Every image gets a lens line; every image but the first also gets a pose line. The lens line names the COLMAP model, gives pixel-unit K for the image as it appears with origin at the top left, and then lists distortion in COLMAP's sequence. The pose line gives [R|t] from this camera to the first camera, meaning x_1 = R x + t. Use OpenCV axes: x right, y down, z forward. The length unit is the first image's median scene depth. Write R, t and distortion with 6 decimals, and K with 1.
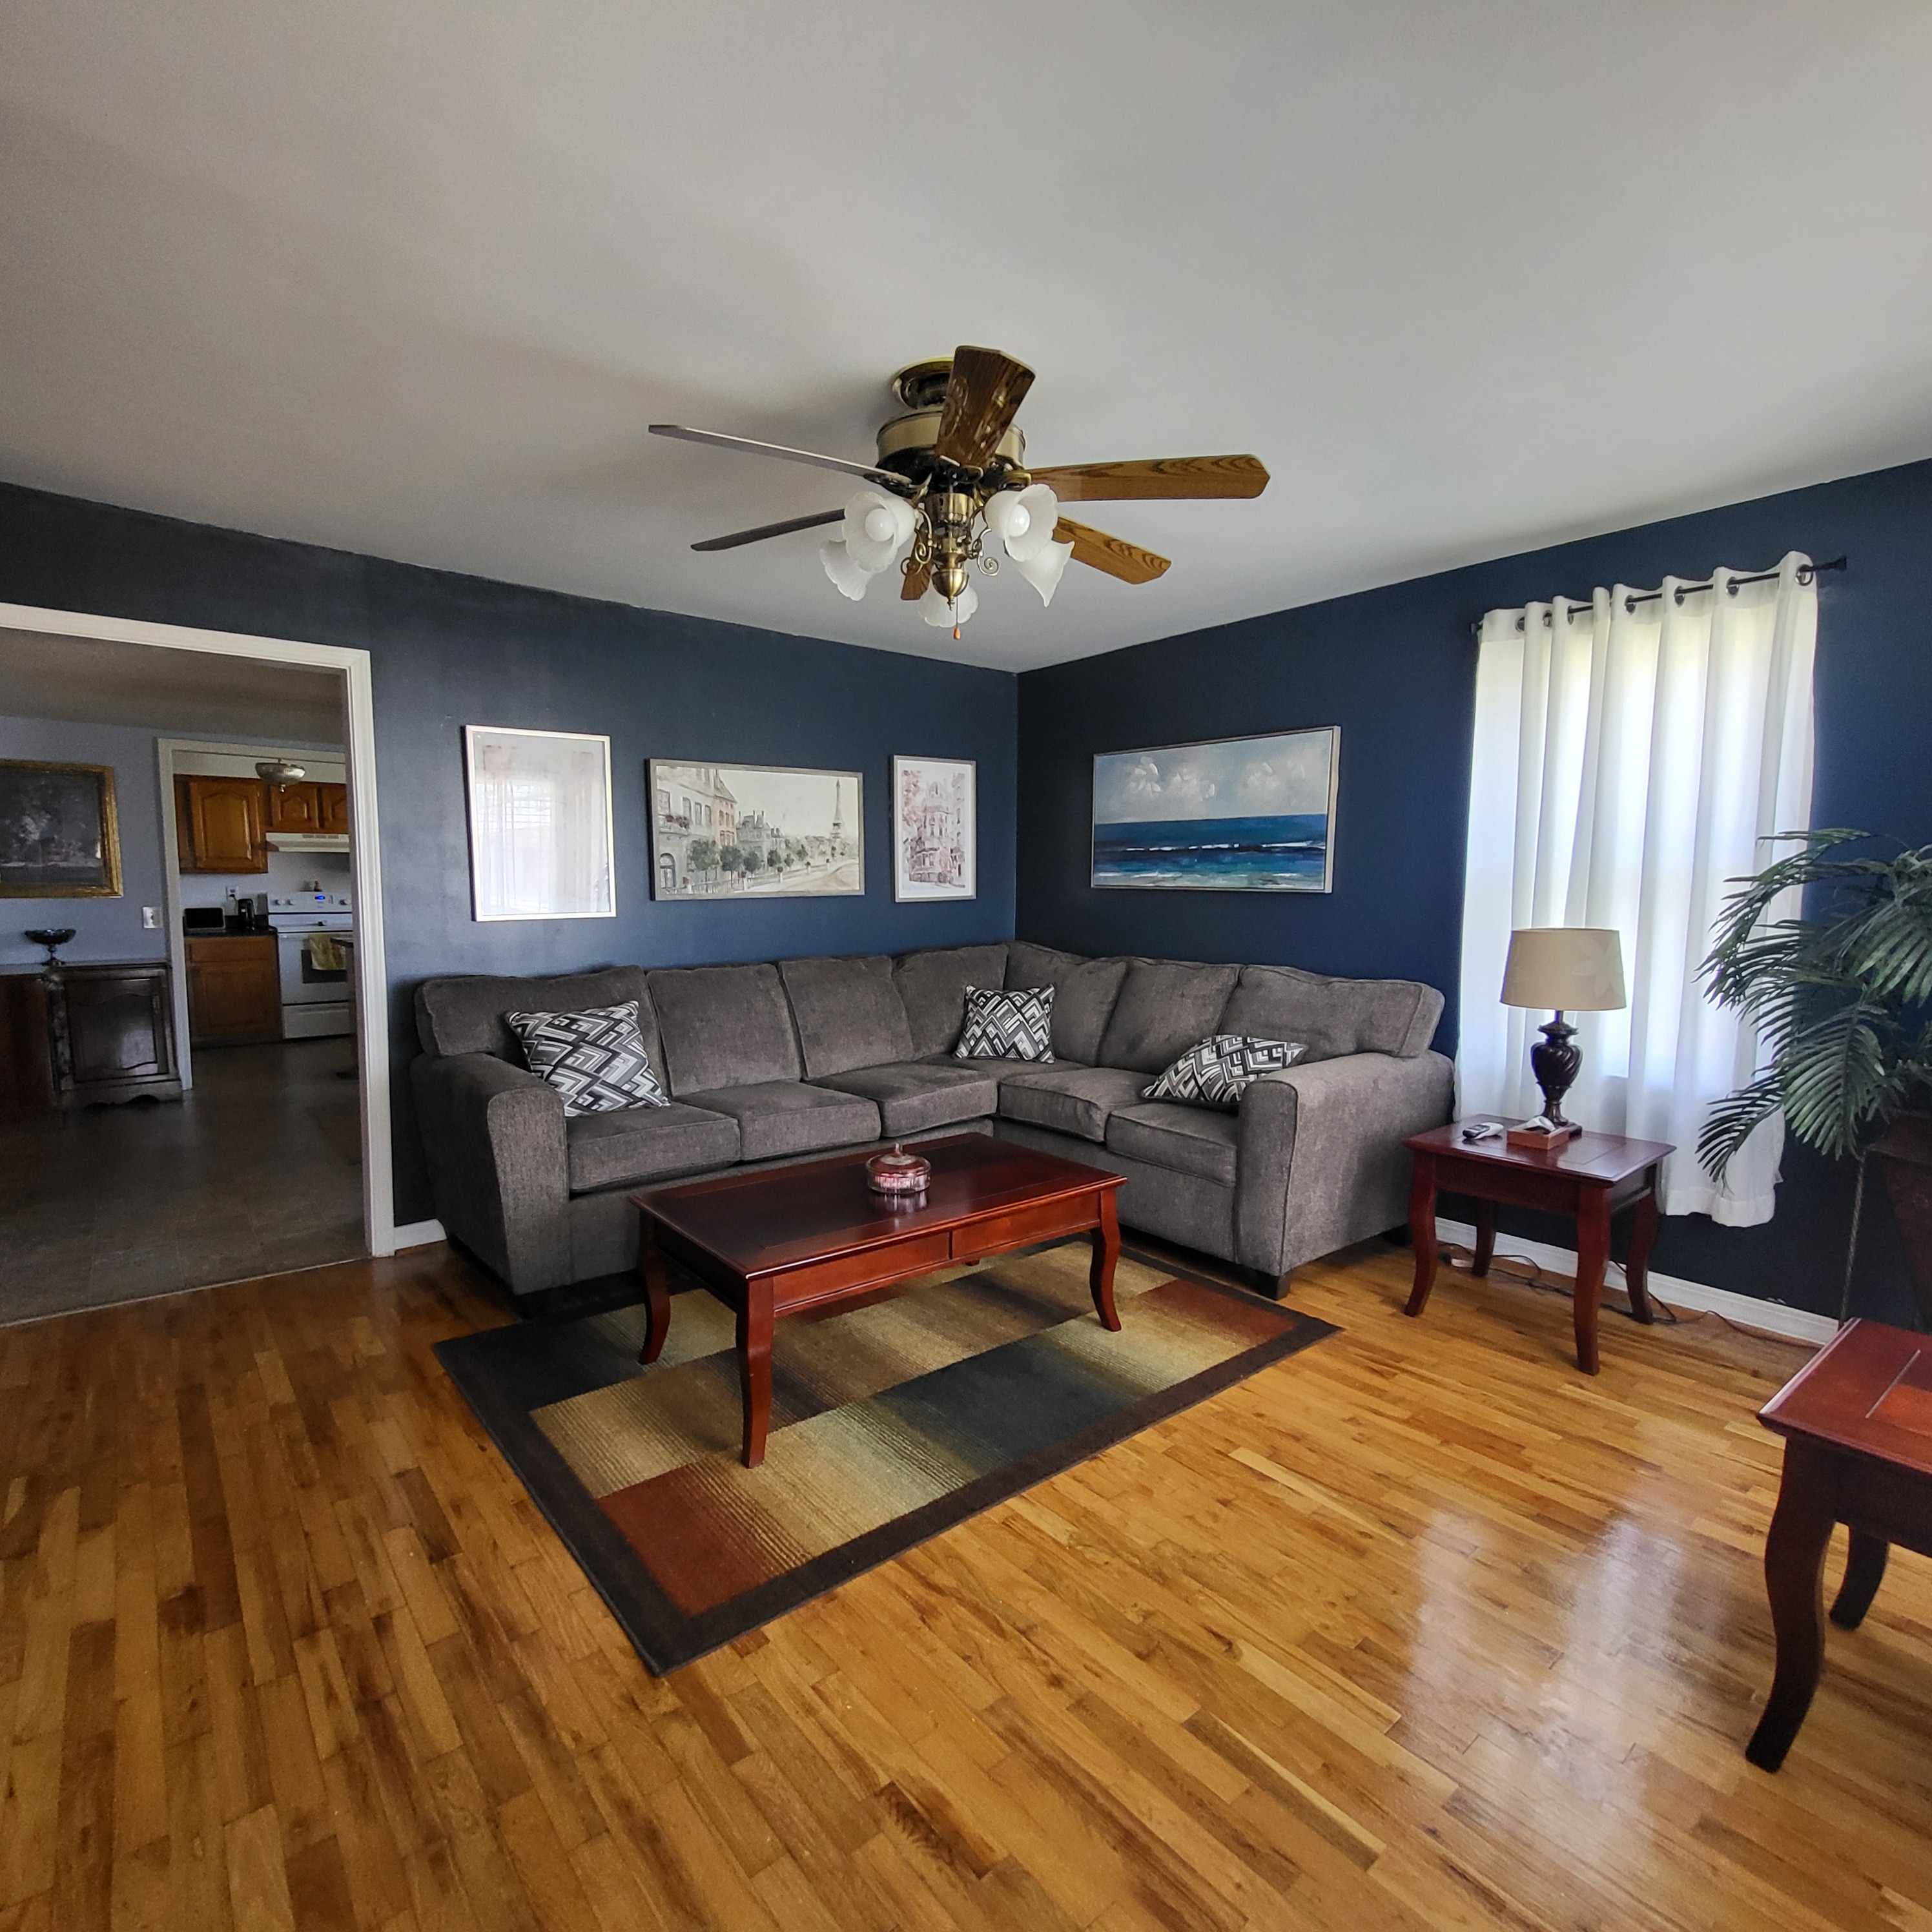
lens RADIAL K [[1012.2, 0, 957.0], [0, 1012.2, 990.4], [0, 0, 1]] dist [0.004359, -0.001512]
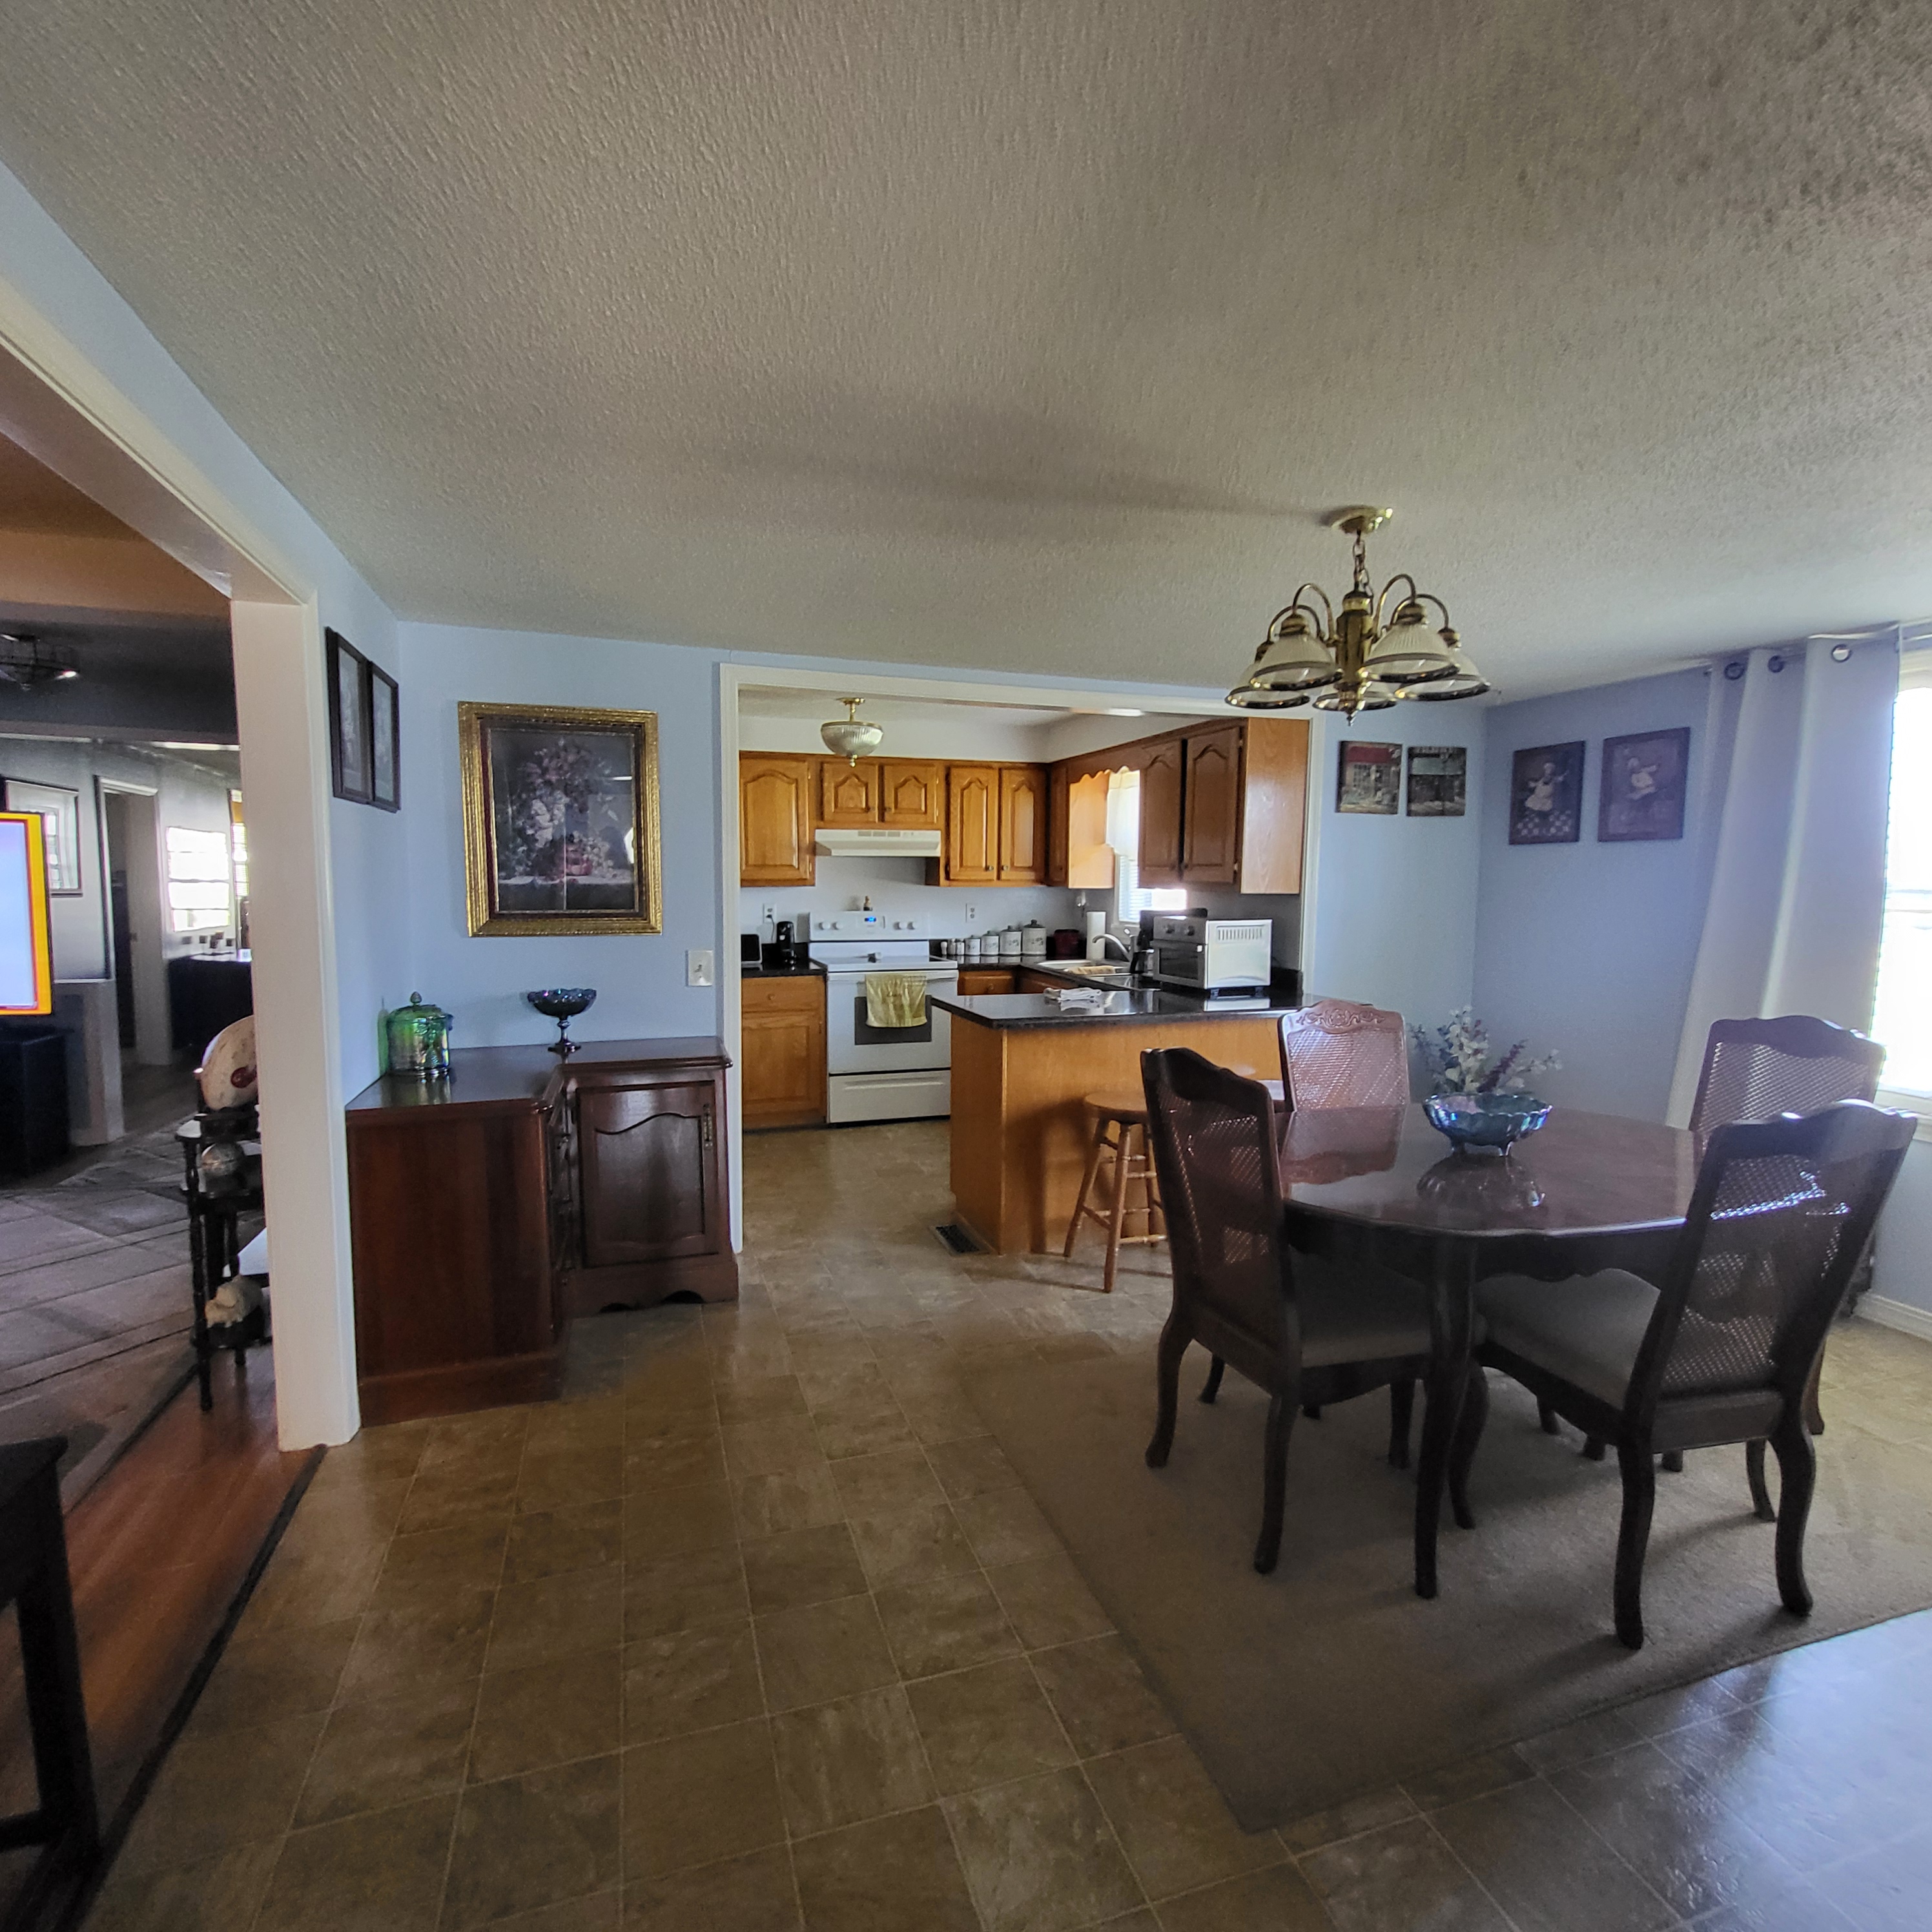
lens RADIAL K [[1012.2, 0, 957.0], [0, 1012.2, 990.4], [0, 0, 1]] dist [0.004359, -0.001512]
pose [[0.930616, 0.035665, -0.364255, -0.403287], [-0.035901, 0.999337, 0.006123, -0.062494], [0.364231, 0.007379, 0.931279, 0.463499]]
